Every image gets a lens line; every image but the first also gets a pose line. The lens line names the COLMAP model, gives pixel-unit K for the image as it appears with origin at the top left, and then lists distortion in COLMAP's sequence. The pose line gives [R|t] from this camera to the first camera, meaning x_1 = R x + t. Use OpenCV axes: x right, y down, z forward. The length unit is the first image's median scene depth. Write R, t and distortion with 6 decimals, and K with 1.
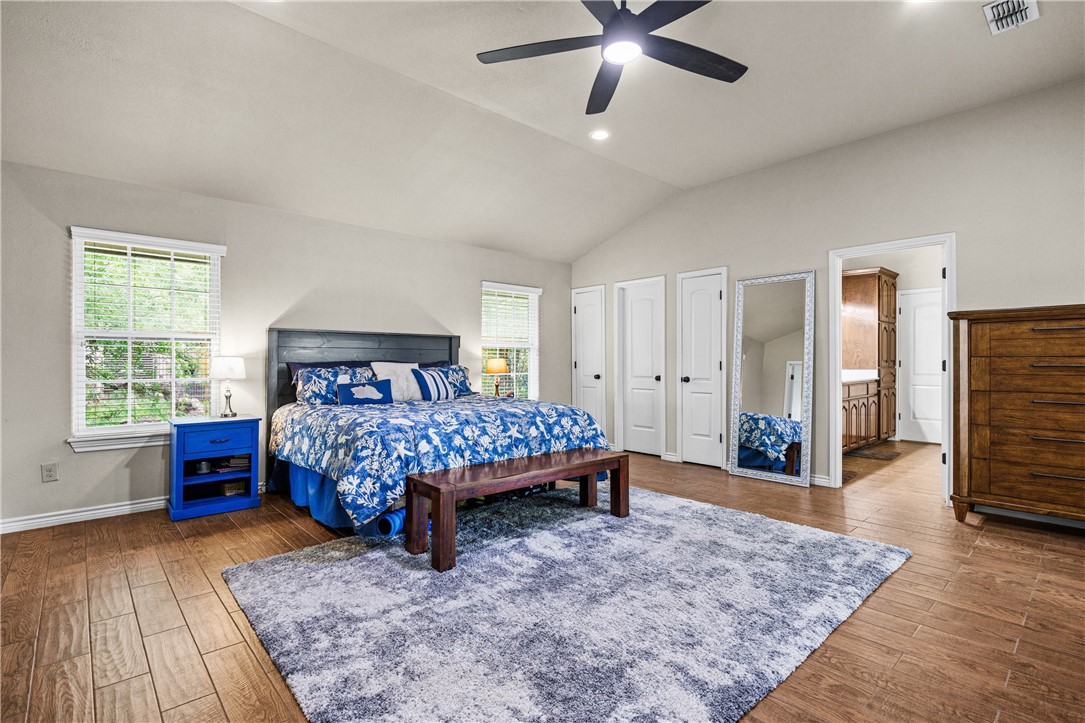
lens RADIAL K [[515.3, 0, 543.4], [0, 515.3, 359.8], [0, 0, 1]] dist [0.001415, -0.000204]
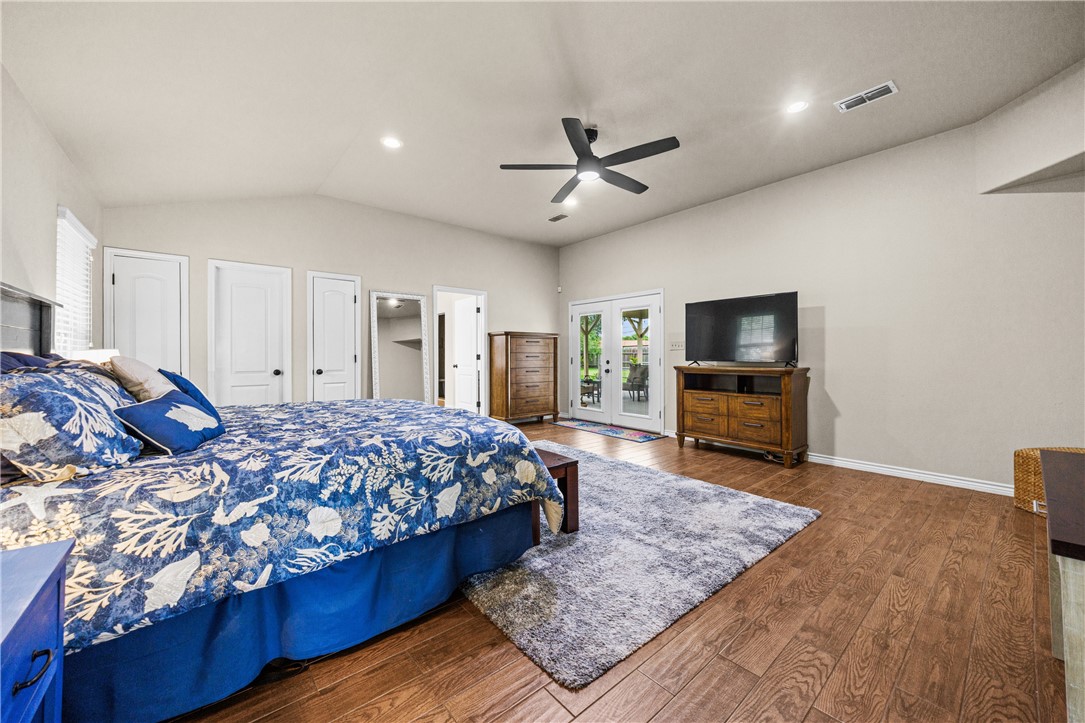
lens RADIAL K [[404.7, 0, 543.9], [0, 404.7, 357.6], [0, 0, 1]] dist [-0.000235, -0.000081]
pose [[0.036109, -0.006549, 0.999326, -0.854785], [-0.000679, 0.999978, 0.006578, 0.004398], [-0.999348, -0.000916, 0.036104, 0.786144]]
